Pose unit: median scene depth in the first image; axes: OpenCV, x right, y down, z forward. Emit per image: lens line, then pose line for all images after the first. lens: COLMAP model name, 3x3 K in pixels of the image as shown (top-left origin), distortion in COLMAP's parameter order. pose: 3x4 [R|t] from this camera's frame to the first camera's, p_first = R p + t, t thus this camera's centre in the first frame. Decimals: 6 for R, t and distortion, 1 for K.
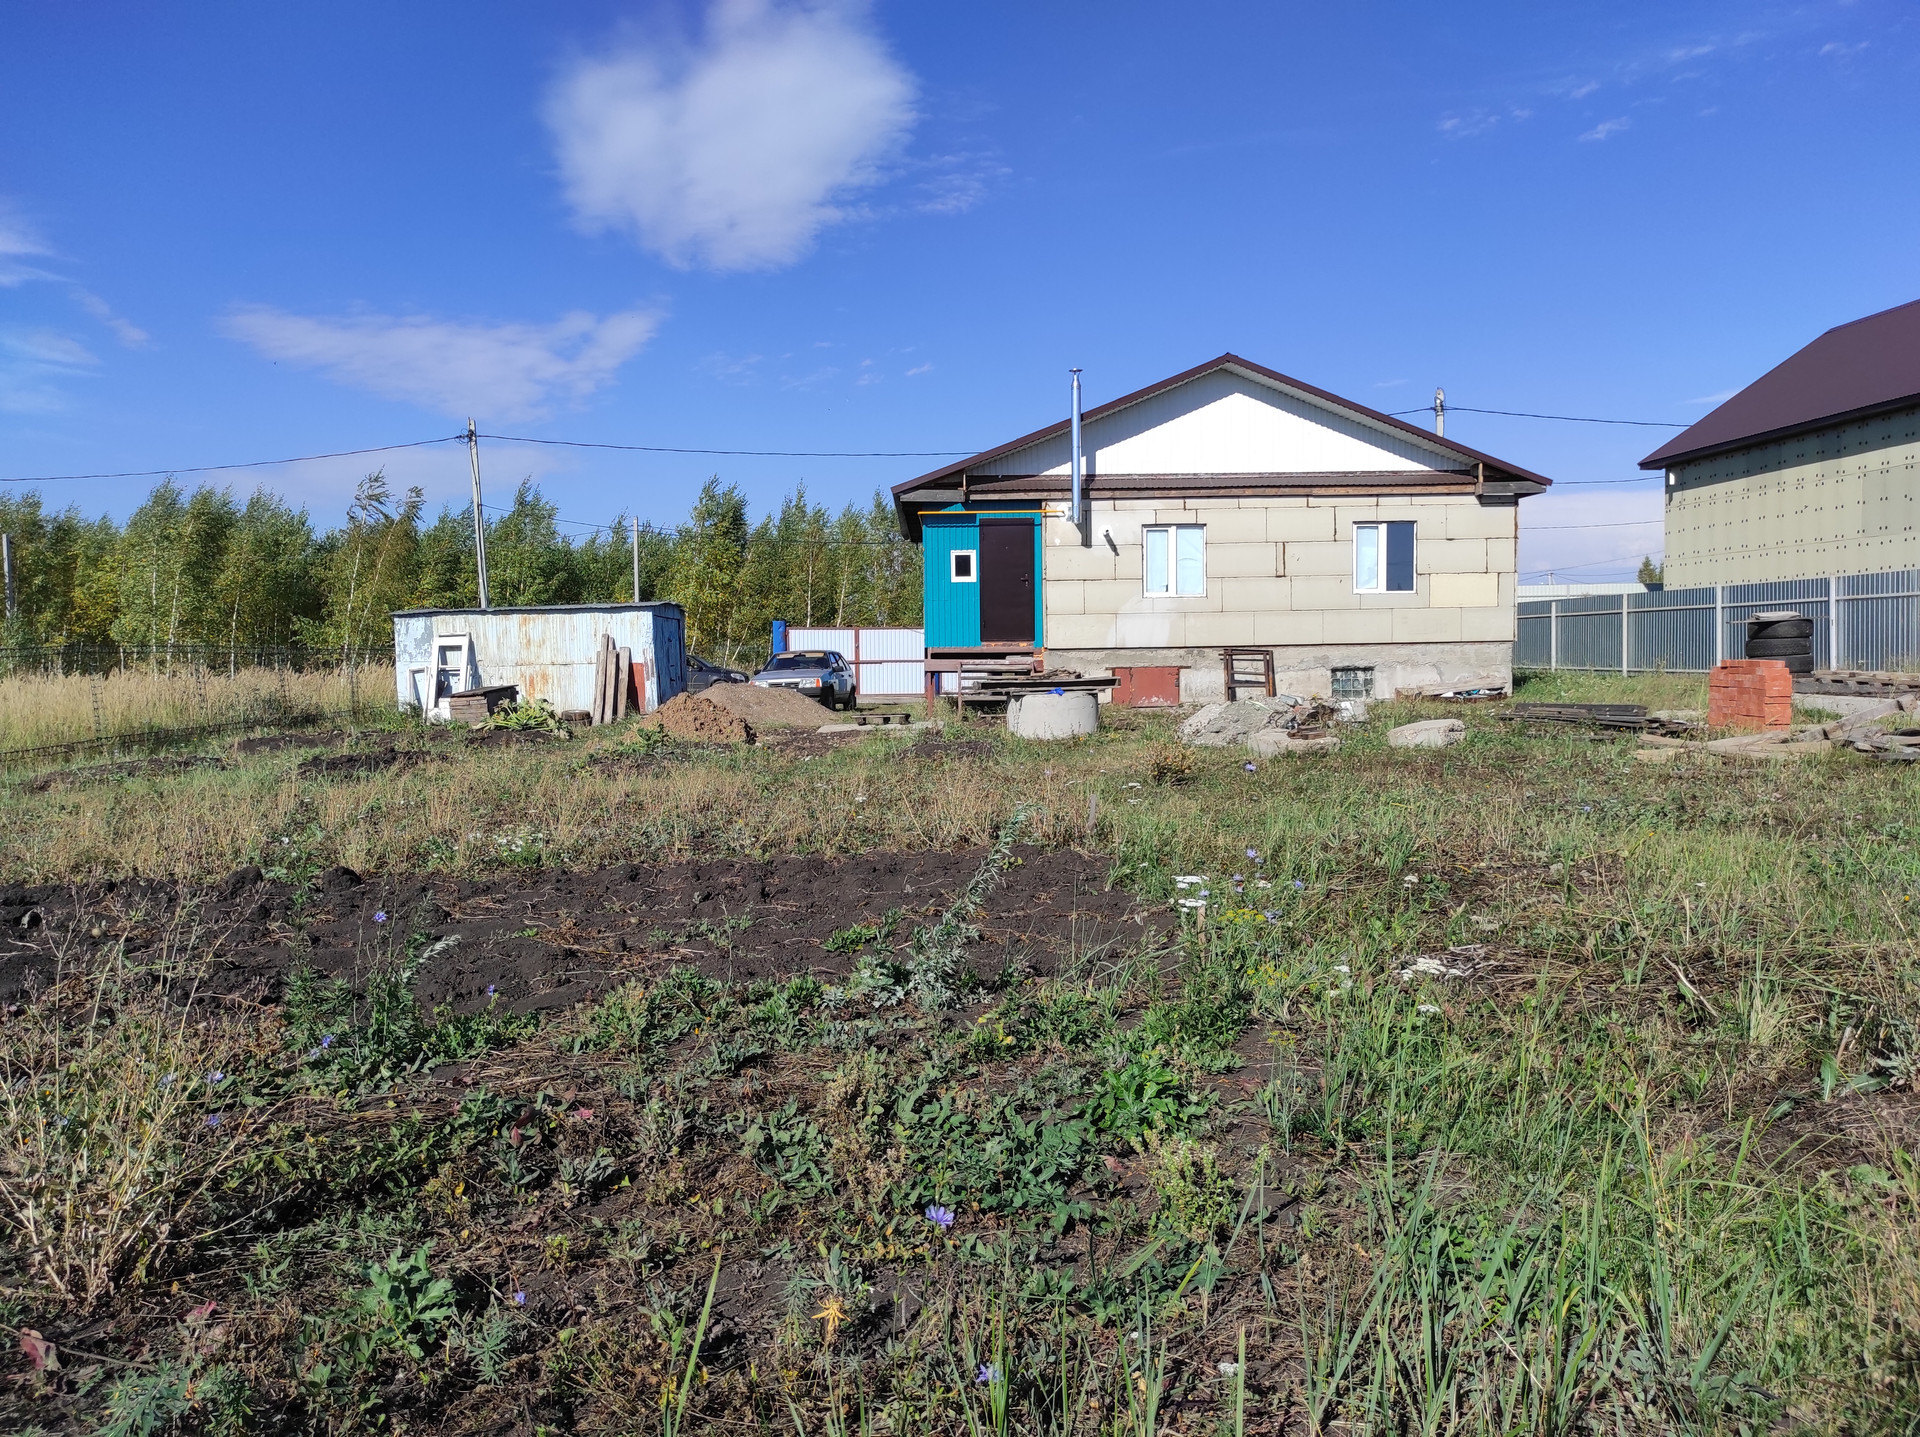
lens RADIAL K [[1474.7, 0, 959.3], [0, 1474.7, 711.2], [0, 0, 1]] dist [0.050448, -0.000689]
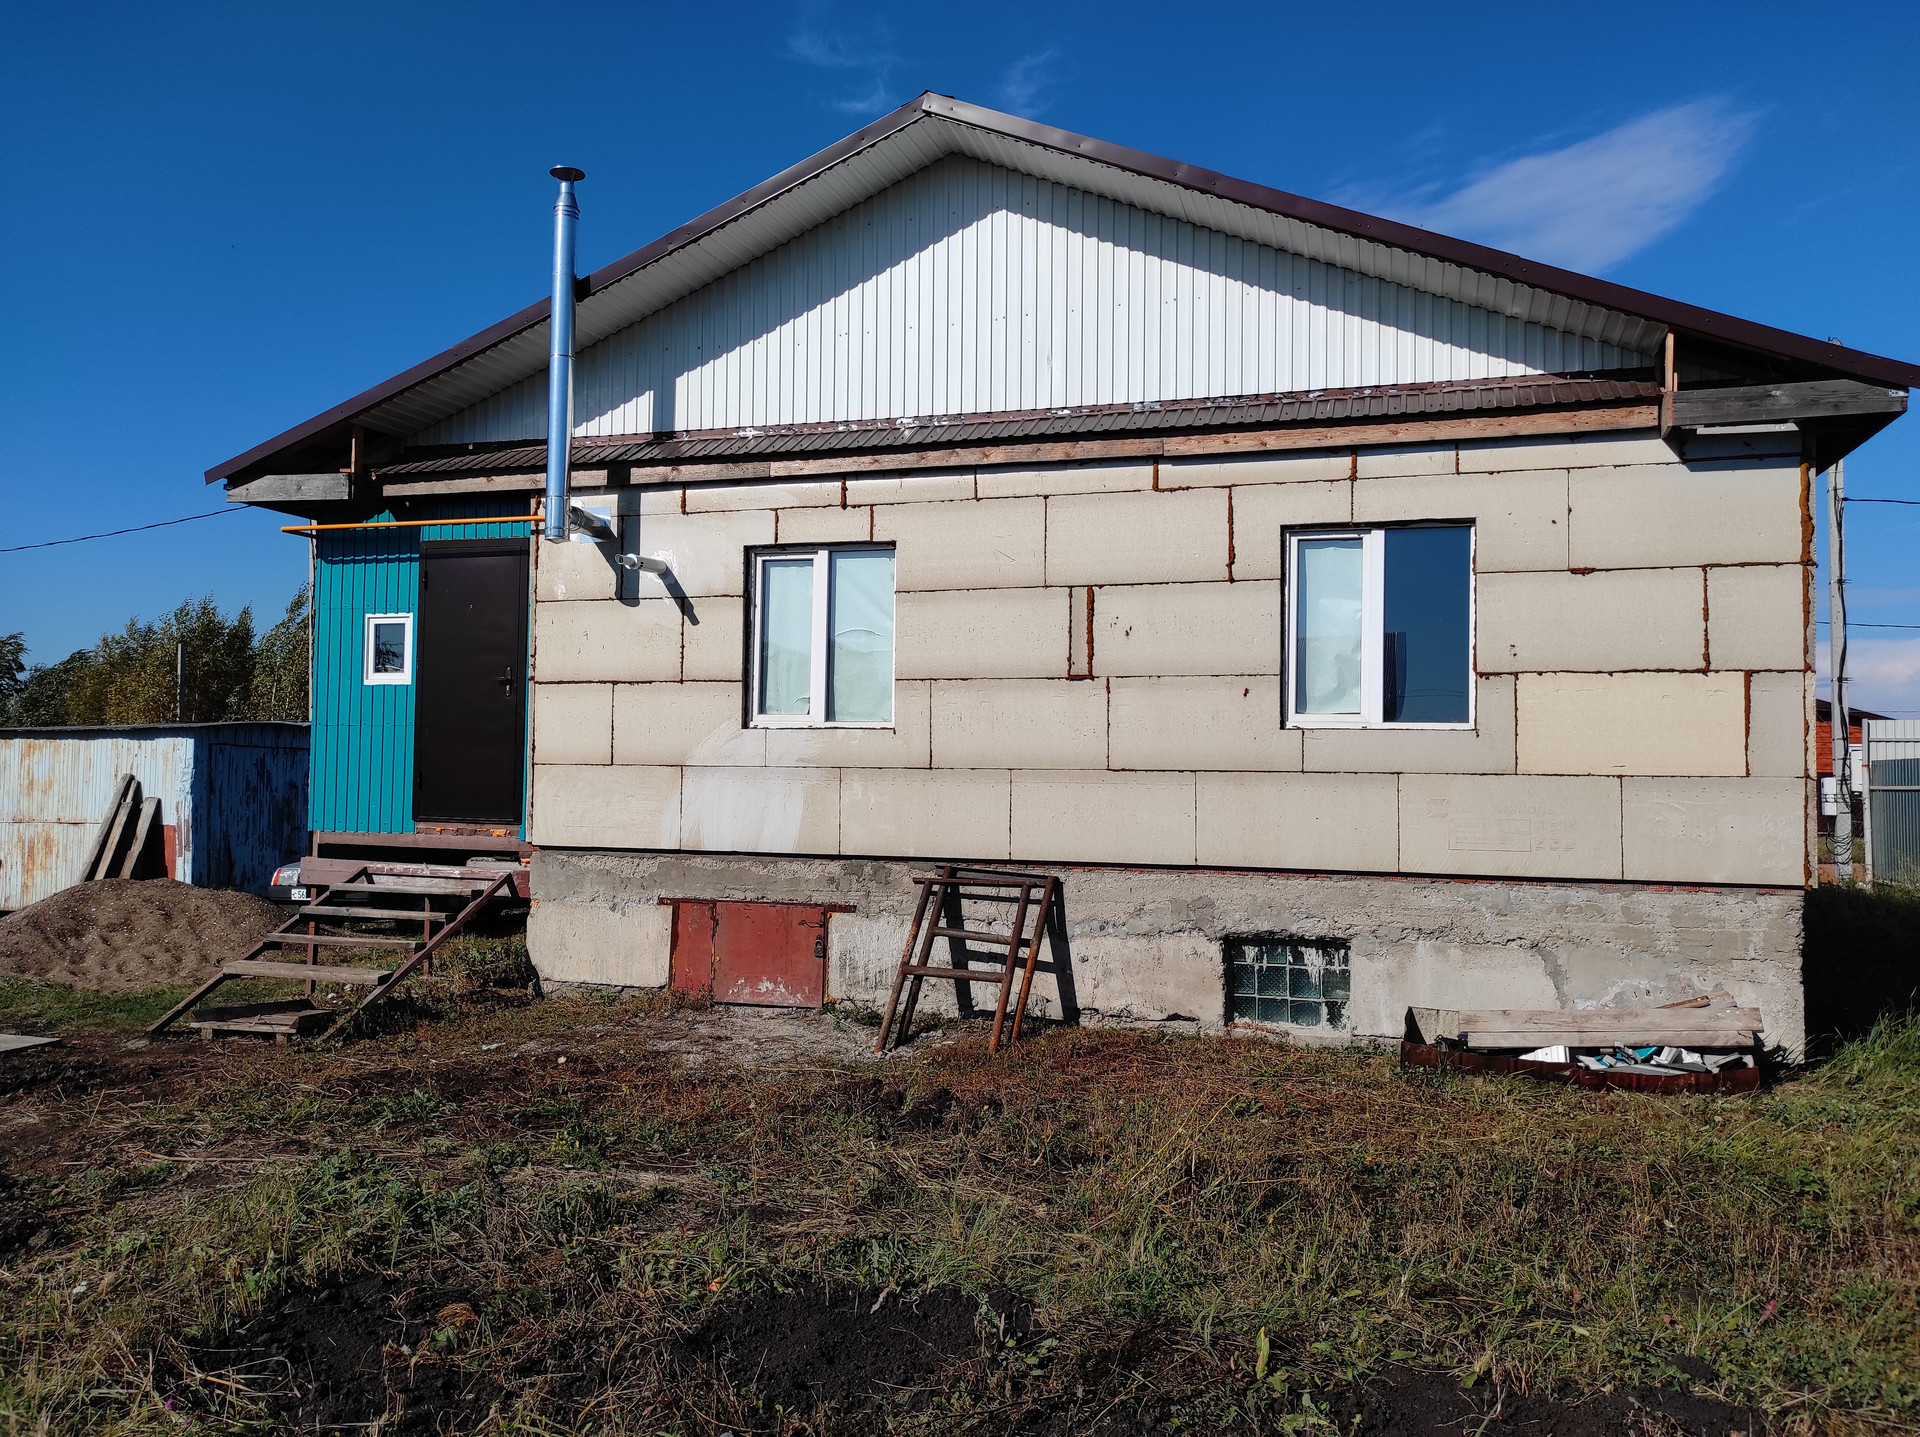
lens RADIAL K [[1474.7, 0, 961.1], [0, 1474.7, 728.7], [0, 0, 1]] dist [0.050448, -0.000689]
pose [[0.940179, 0.018561, -0.340176, 0.314024], [-0.042744, 0.997051, -0.063732, -0.053680], [0.337990, 0.074460, 0.938200, 0.642813]]
